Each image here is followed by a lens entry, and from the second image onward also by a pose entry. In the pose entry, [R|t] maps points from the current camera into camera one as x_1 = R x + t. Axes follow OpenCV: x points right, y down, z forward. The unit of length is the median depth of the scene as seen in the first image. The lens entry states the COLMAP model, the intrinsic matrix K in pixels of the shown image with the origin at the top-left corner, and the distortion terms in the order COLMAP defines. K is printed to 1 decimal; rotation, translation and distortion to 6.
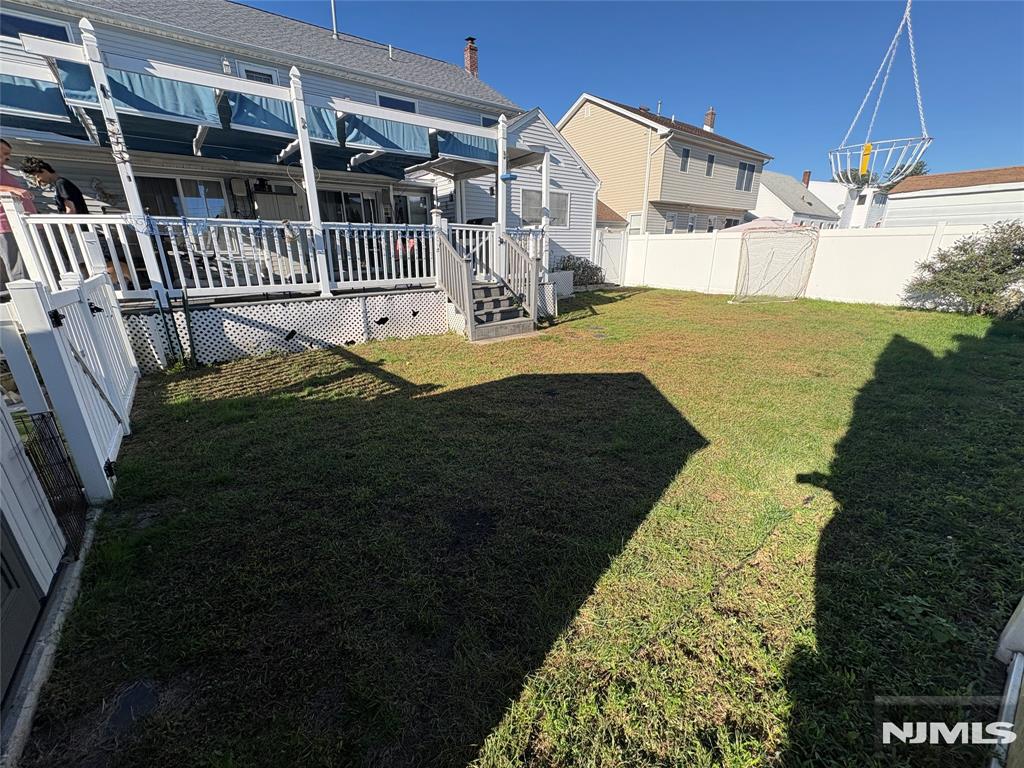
lens RADIAL K [[407.7, 0, 512.0], [0, 407.7, 384.0], [0, 0, 1]] dist [-0.001728, 0.000603]
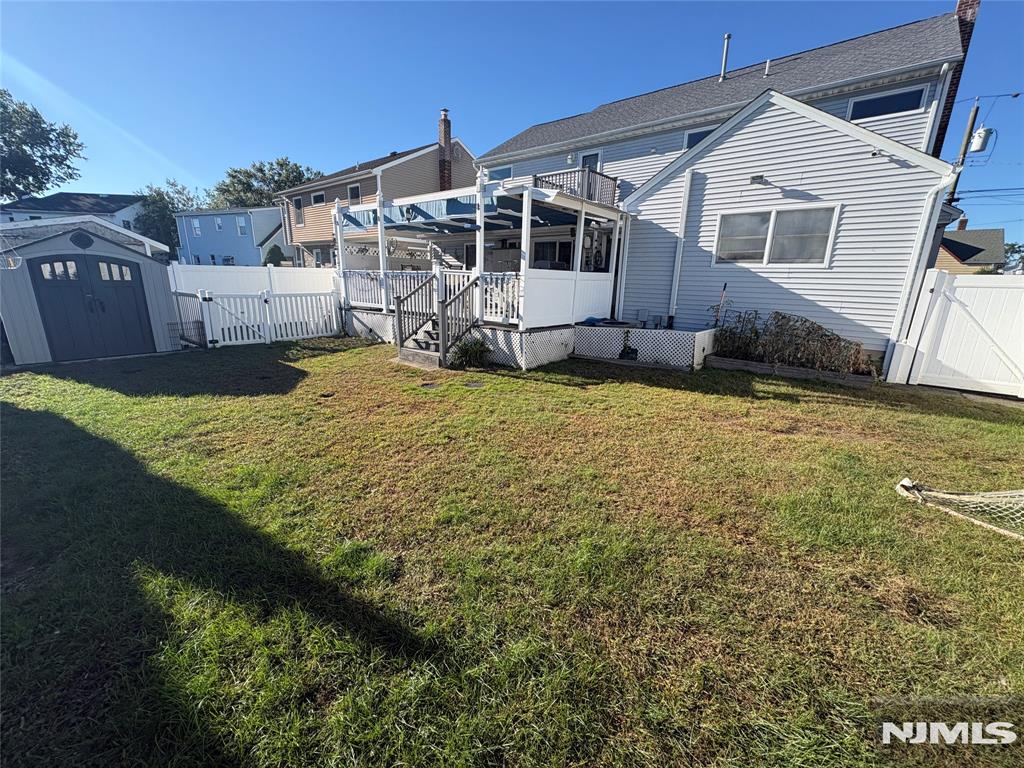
lens RADIAL K [[407.7, 0, 512.0], [0, 407.7, 384.0], [0, 0, 1]] dist [-0.001728, 0.000603]
pose [[0.235281, 0.255701, -0.937689, 0.783593], [-0.331434, 0.928053, 0.169911, -0.235298], [0.913671, 0.270805, 0.303101, 0.612141]]
